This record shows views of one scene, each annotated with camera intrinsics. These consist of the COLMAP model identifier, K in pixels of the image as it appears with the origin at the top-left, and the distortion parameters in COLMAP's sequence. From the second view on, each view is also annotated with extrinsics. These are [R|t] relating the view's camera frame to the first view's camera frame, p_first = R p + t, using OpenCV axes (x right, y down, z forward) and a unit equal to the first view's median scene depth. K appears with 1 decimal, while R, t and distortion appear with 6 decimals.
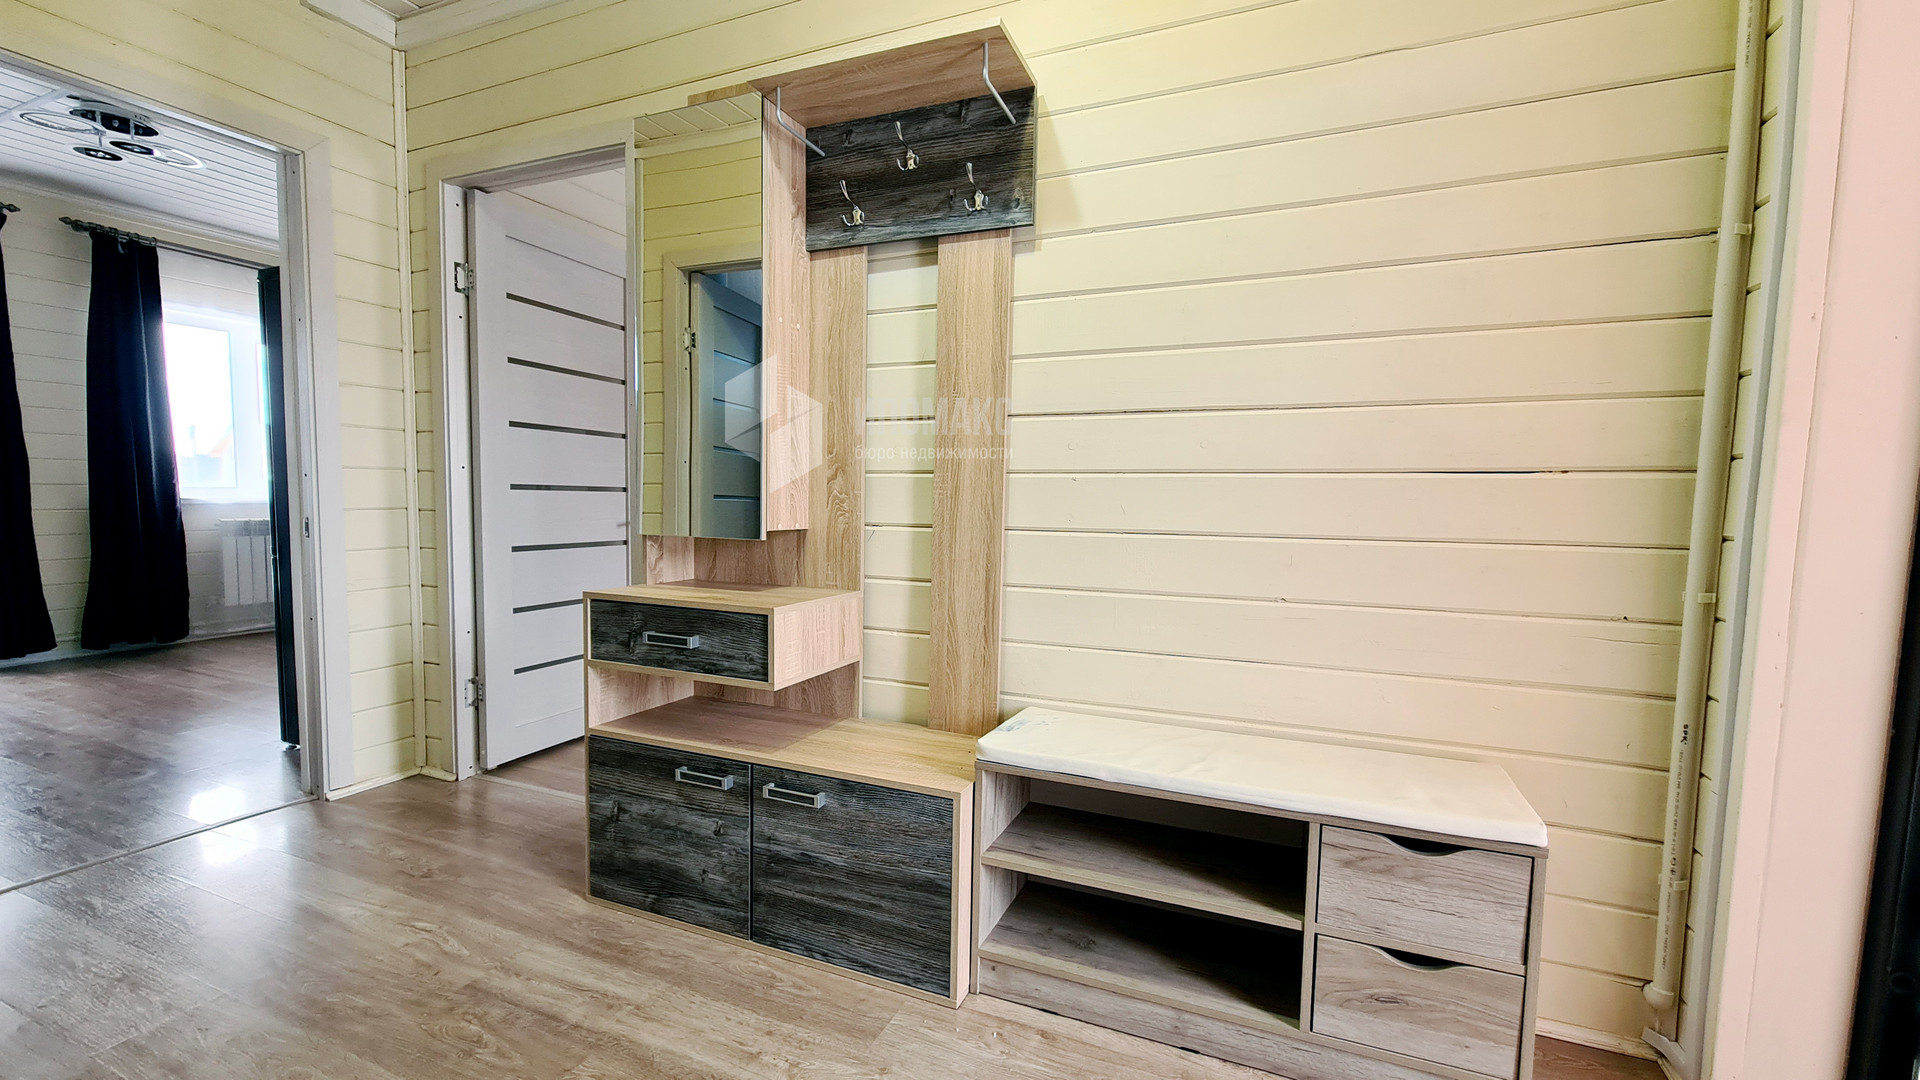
lens RADIAL K [[772.0, 0, 960.9], [0, 772.0, 551.0], [0, 0, 1]] dist [-0.007759, -0.000154]
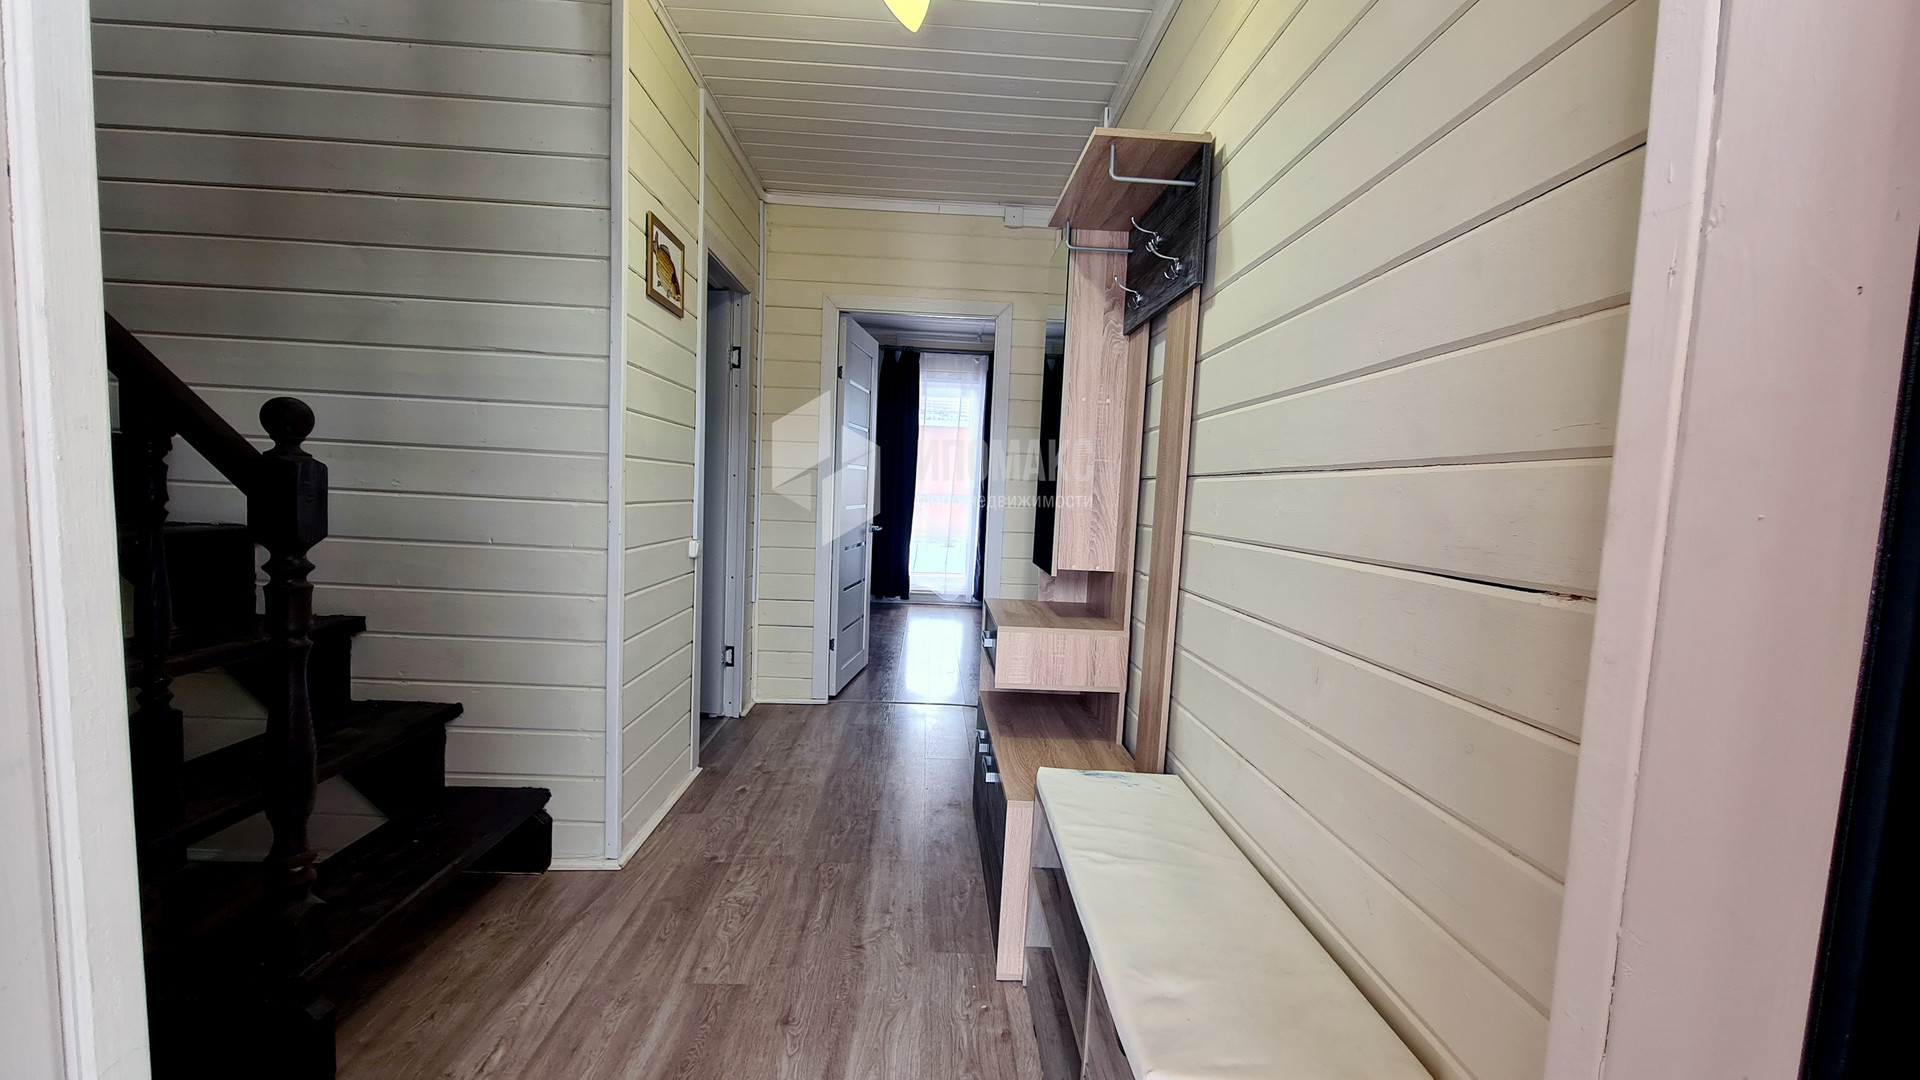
lens RADIAL K [[772.0, 0, 959.1], [0, 772.0, 544.9], [0, 0, 1]] dist [-0.007759, -0.000154]
pose [[0.426720, 0.067472, -0.901863, 0.818758], [-0.098029, 0.994788, 0.028042, -0.085620], [0.899055, 0.076443, 0.431110, 0.311360]]
